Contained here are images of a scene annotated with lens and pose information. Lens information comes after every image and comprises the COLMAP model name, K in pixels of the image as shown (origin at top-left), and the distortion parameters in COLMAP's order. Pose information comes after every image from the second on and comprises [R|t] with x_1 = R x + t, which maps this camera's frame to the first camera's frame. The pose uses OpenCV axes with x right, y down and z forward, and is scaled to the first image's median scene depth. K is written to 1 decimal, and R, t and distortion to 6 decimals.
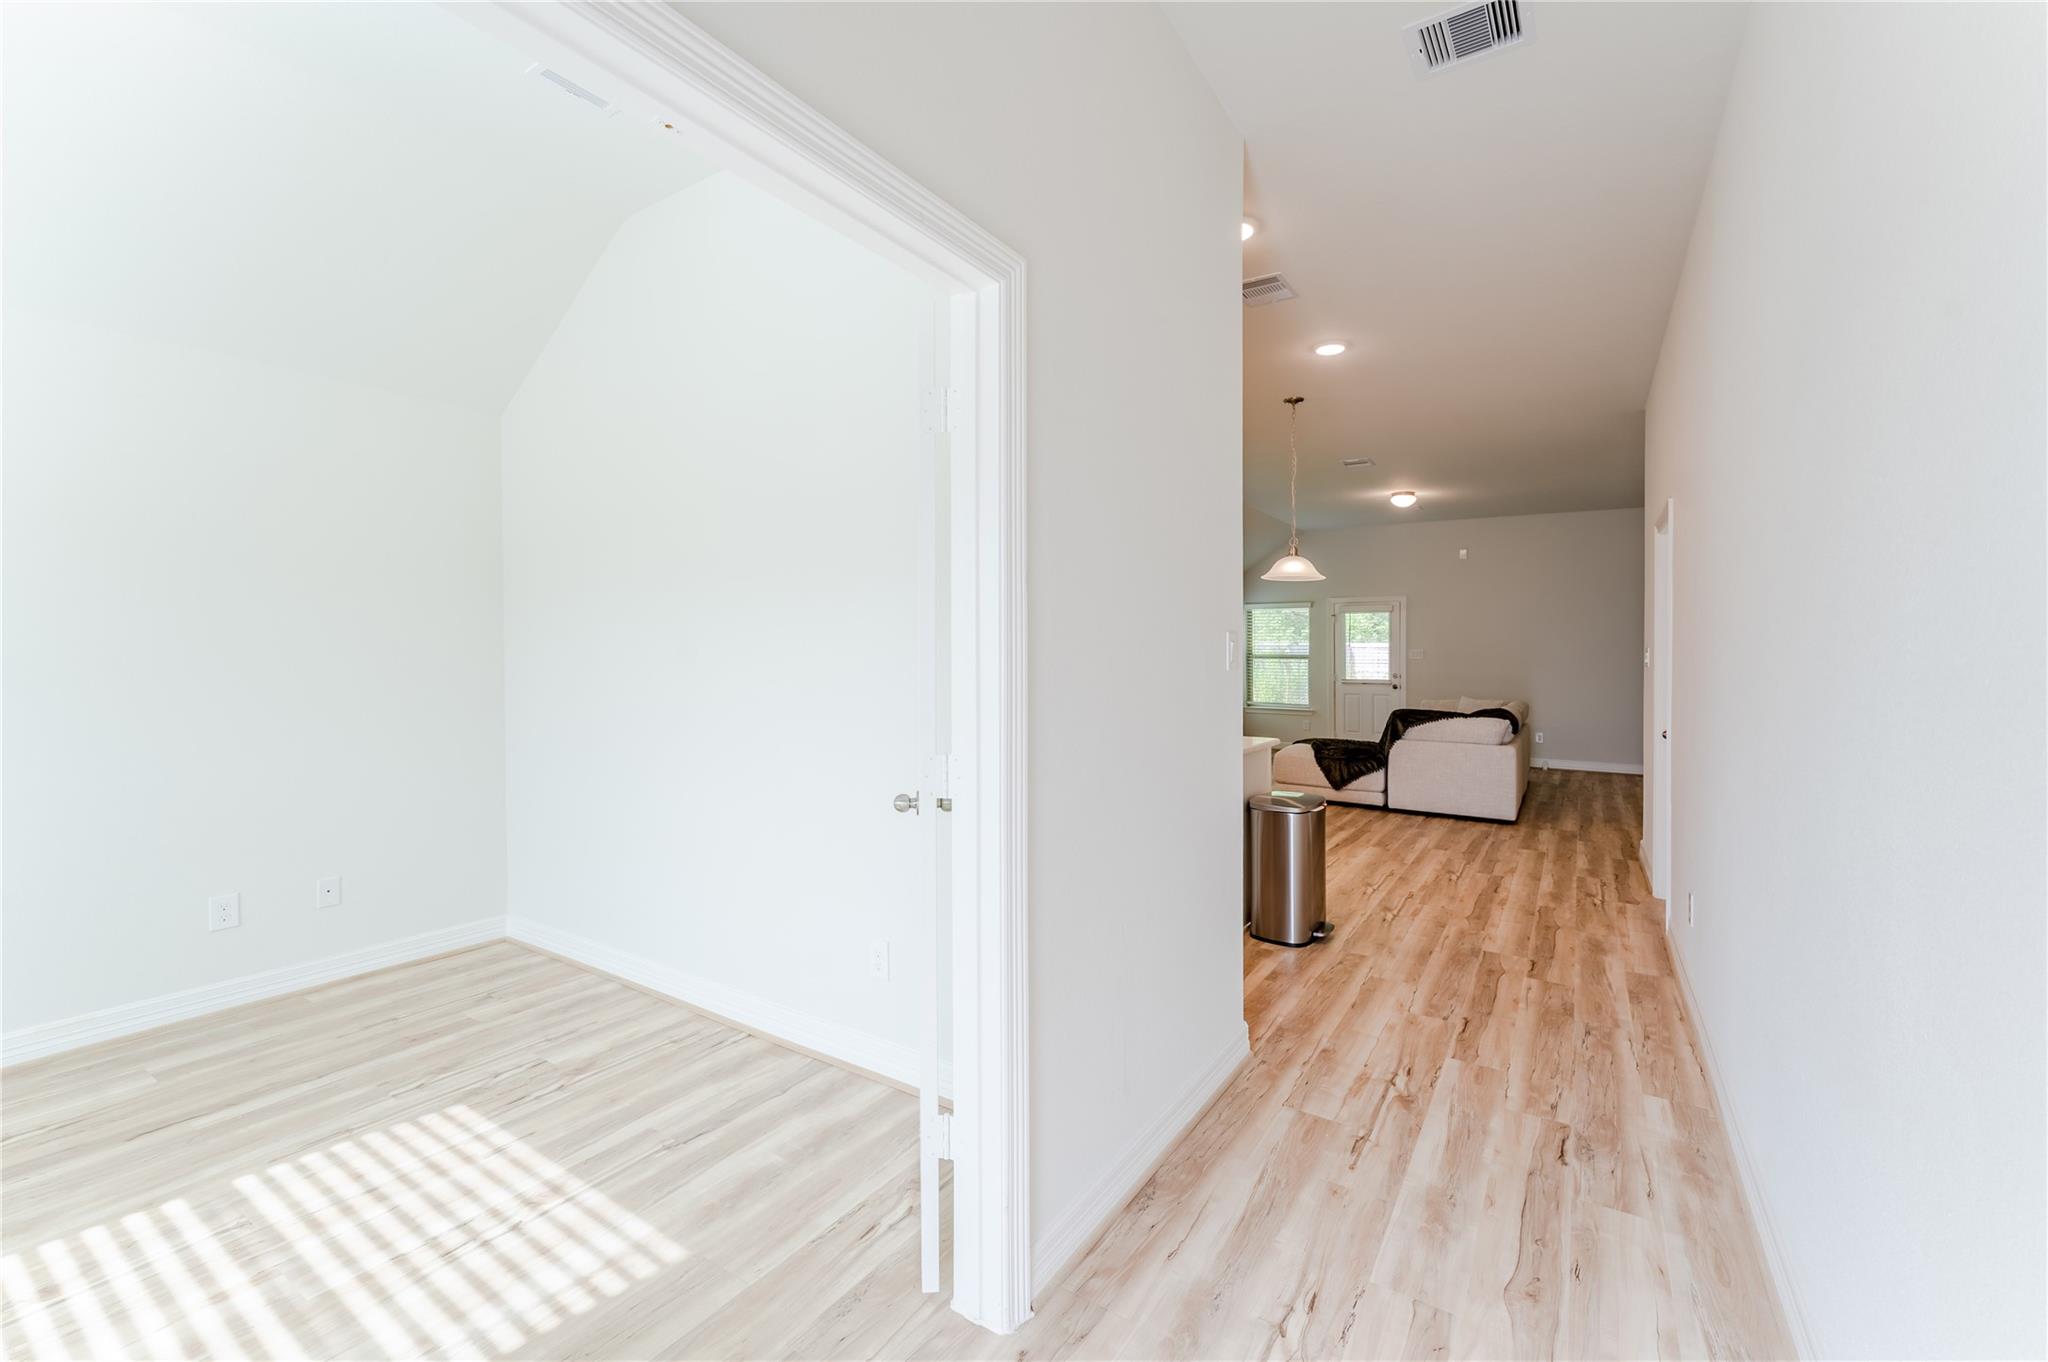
lens RADIAL K [[854.0, 0, 1011.4], [0, 854.0, 663.5], [0, 0, 1]] dist [-0.000255, -0.000400]
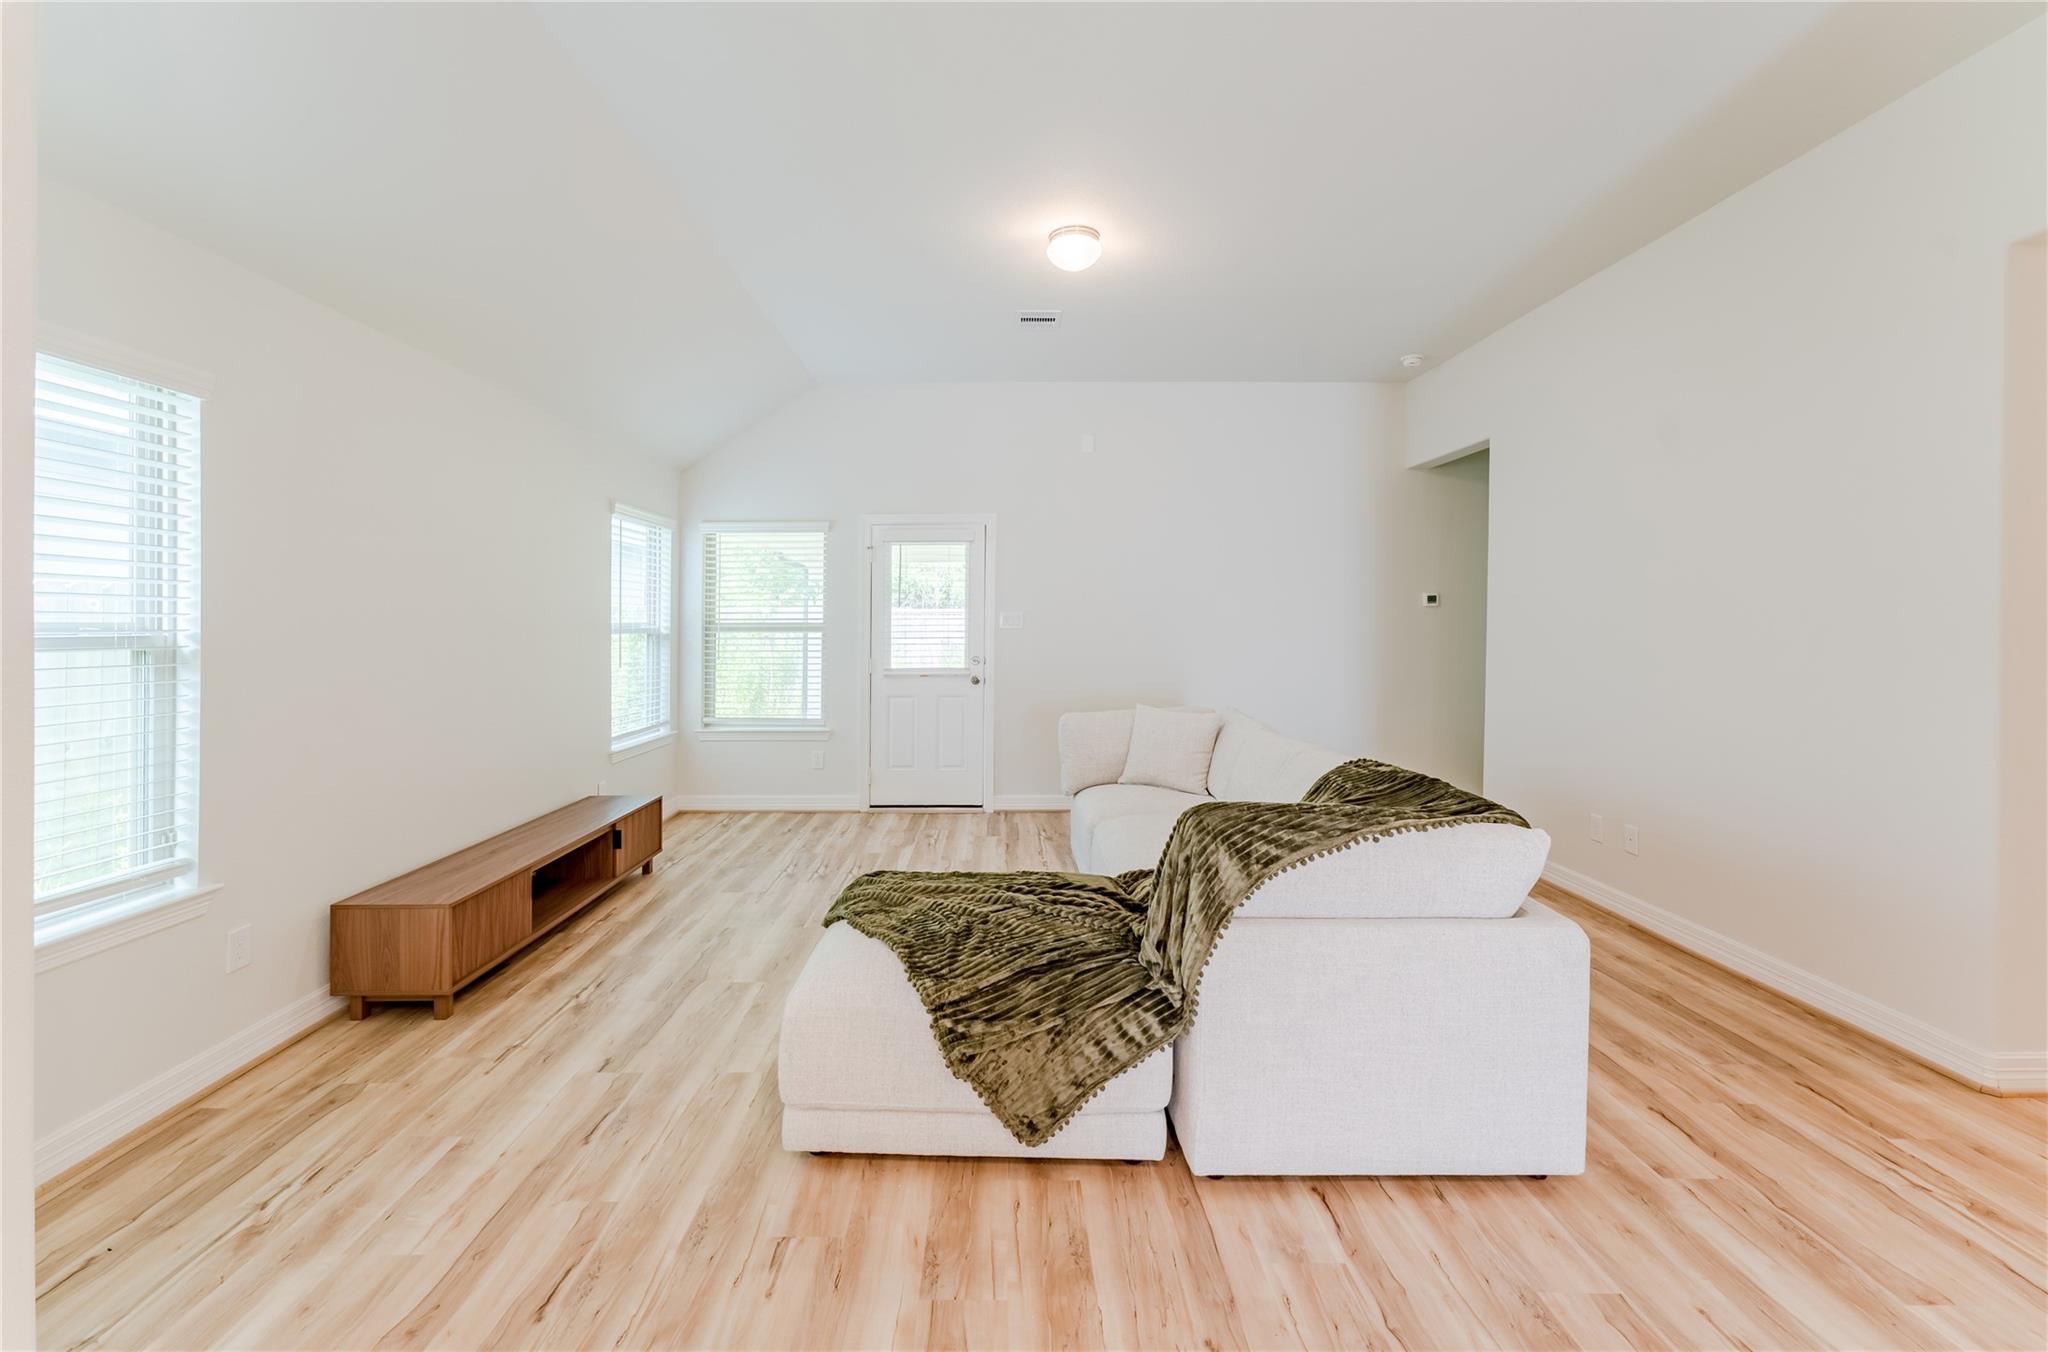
lens RADIAL K [[854.0, 0, 1023.3], [0, 854.0, 609.9], [0, 0, 1]] dist [-0.000255, -0.000400]
pose [[0.817213, 0.005568, 0.576310, 0.226412], [0.010144, 0.999659, -0.024042, -0.006839], [-0.576247, 0.025493, 0.816878, 0.768914]]
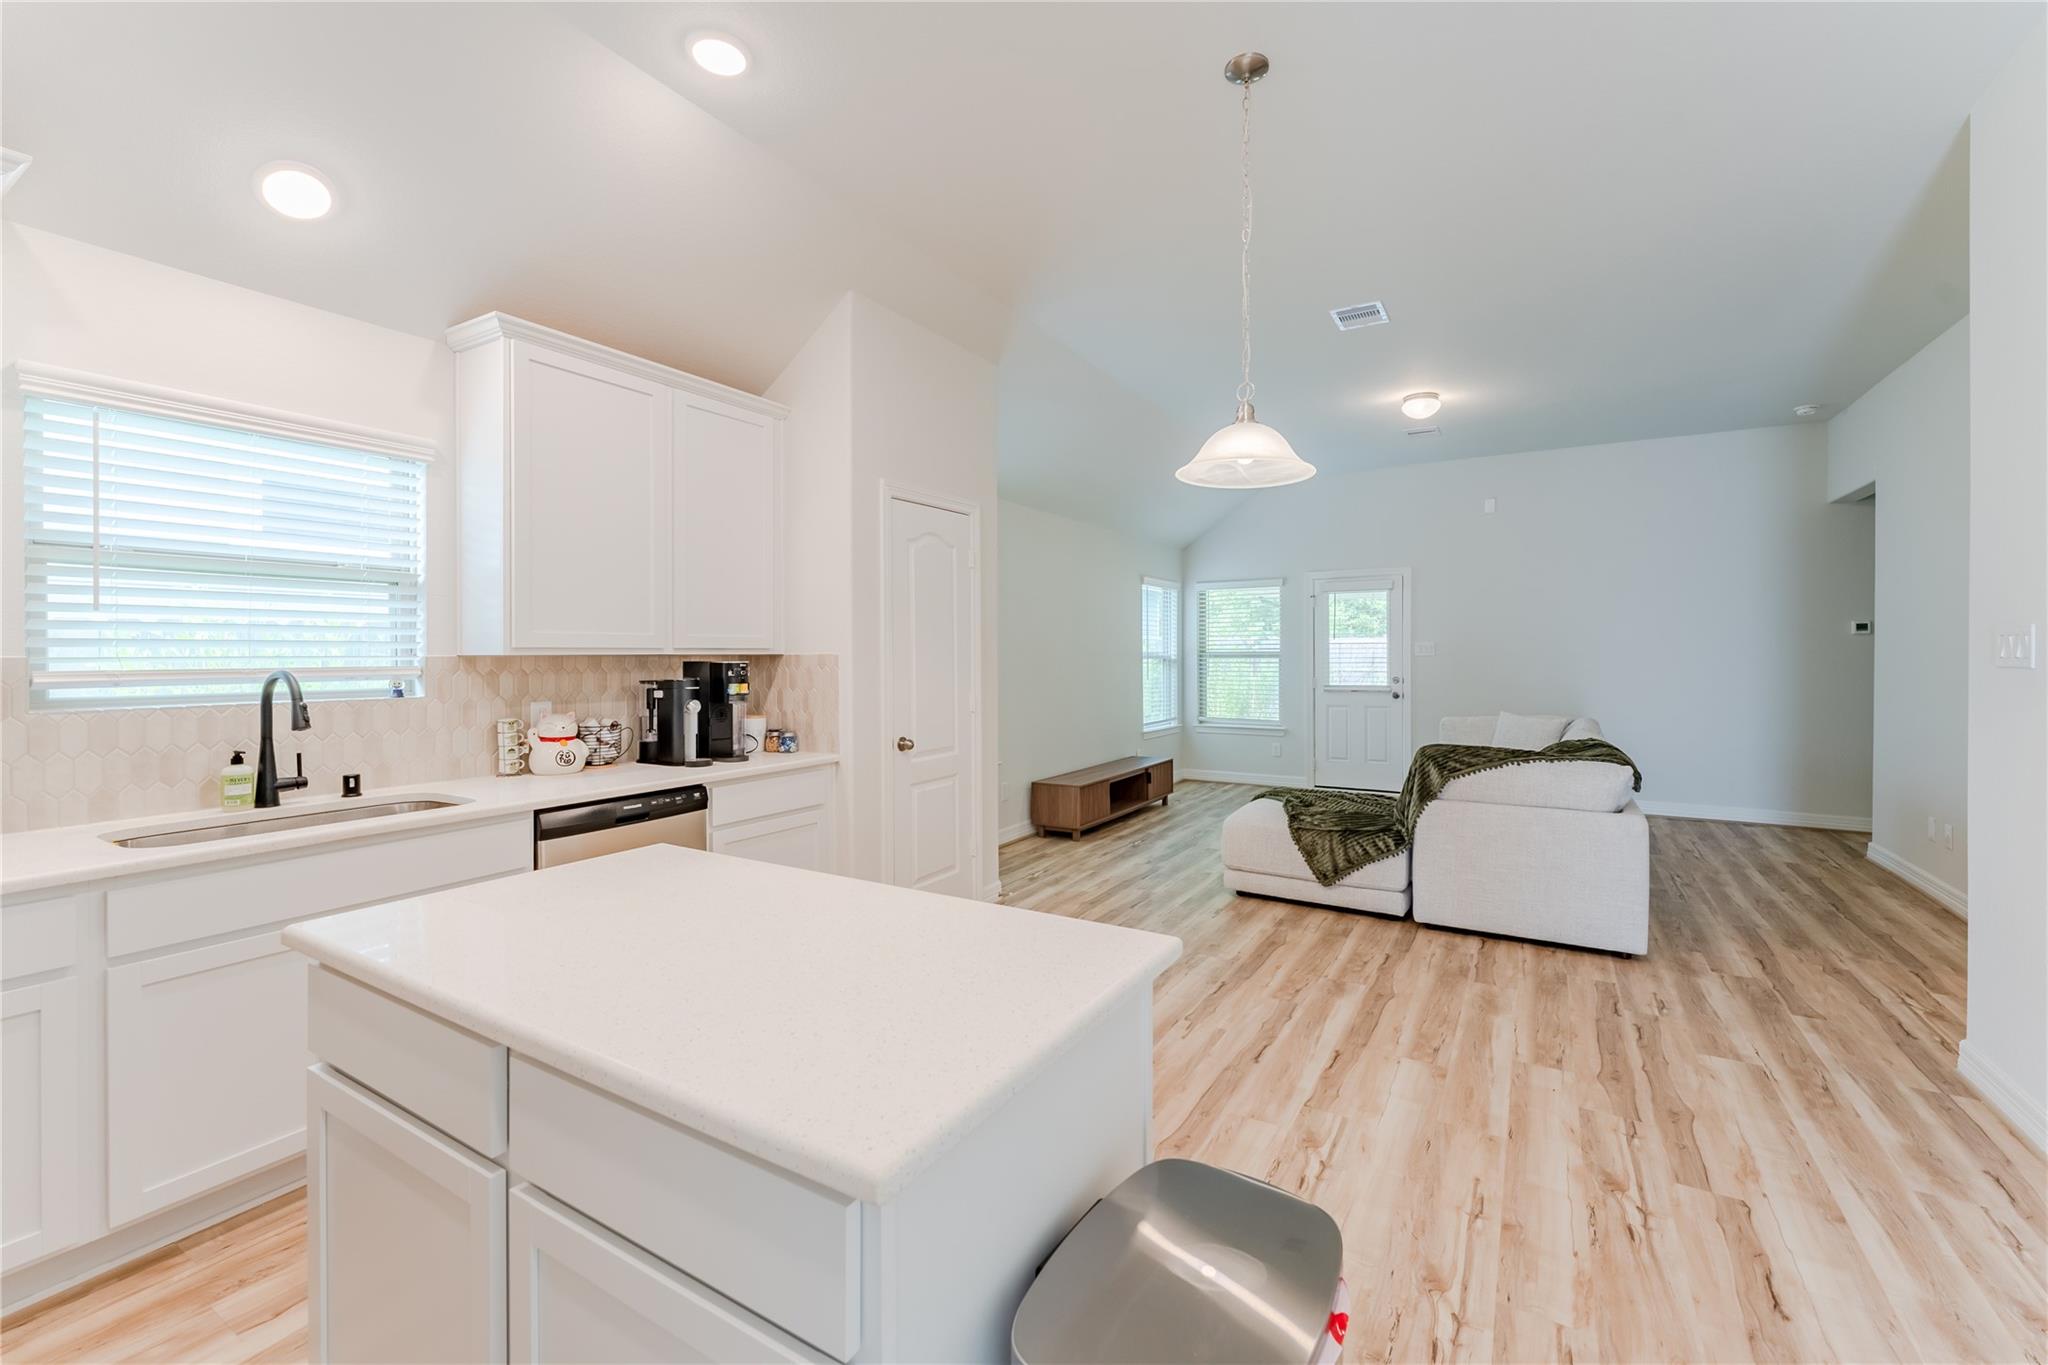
lens RADIAL K [[877.2, 0, 1068.5], [0, 877.2, 665.6], [0, 0, 1]] dist [-0.008346, 0.002005]
pose [[0.995329, -0.007655, 0.096233, 0.152084], [0.007440, 0.999969, 0.002598, -0.002676], [-0.096250, -0.001870, 0.995355, 0.427117]]
